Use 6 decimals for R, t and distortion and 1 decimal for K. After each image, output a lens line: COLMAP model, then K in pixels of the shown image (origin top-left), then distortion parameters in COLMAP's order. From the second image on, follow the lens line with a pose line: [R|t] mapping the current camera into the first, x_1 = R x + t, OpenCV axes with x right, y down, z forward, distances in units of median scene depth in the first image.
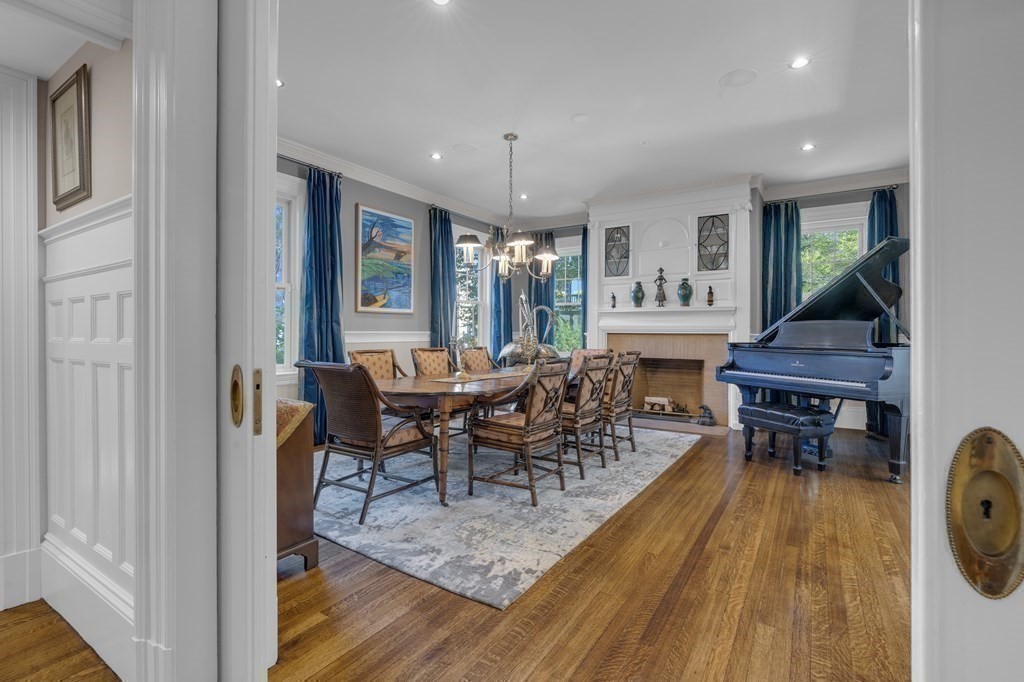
lens RADIAL K [[472.7, 0, 494.1], [0, 472.7, 331.5], [0, 0, 1]] dist [0.001948, 0.000563]
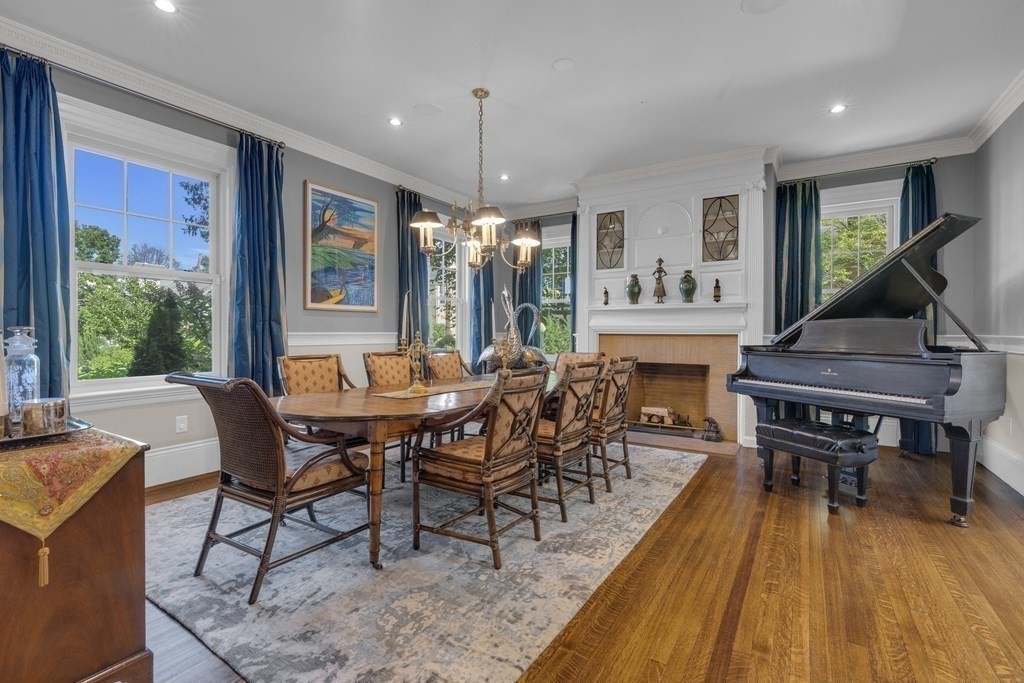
lens RADIAL K [[472.7, 0, 514.8], [0, 472.7, 336.6], [0, 0, 1]] dist [0.001948, 0.000563]
pose [[0.998659, -0.001469, 0.051755, 0.052669], [0.000963, 0.999951, 0.009802, -0.000652], [-0.051767, -0.009739, 0.998612, 0.184076]]
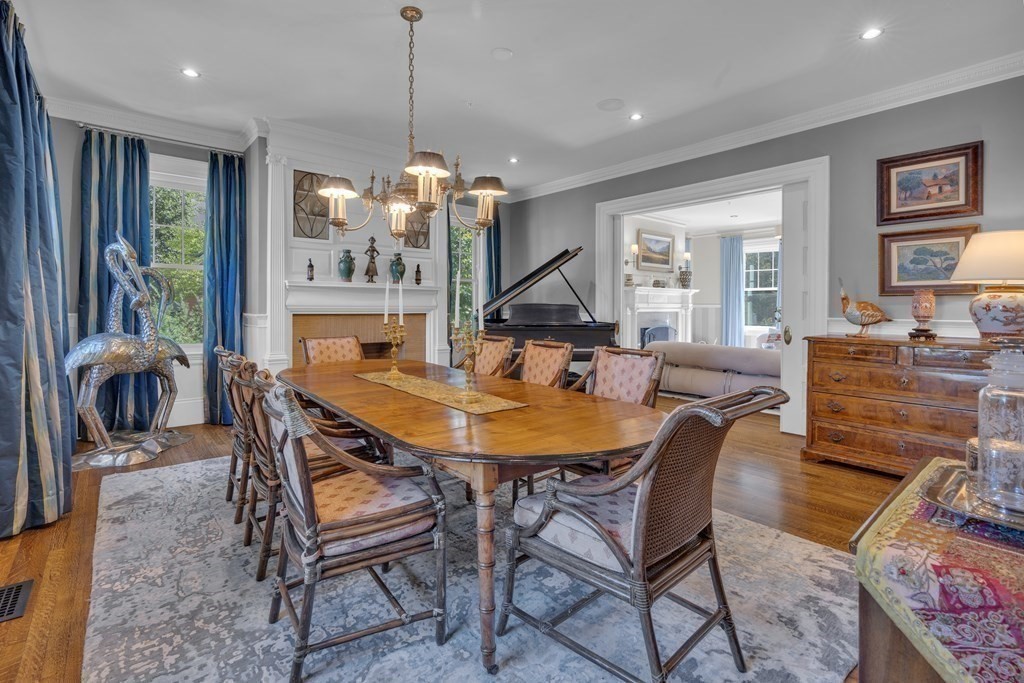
lens RADIAL K [[472.7, 0, 524.7], [0, 472.7, 313.1], [0, 0, 1]] dist [0.001948, 0.000563]
pose [[0.242406, -0.014796, 0.970062, -0.492546], [-0.002461, 0.999871, 0.015866, -0.013961], [-0.970172, -0.006233, 0.242339, 0.628769]]
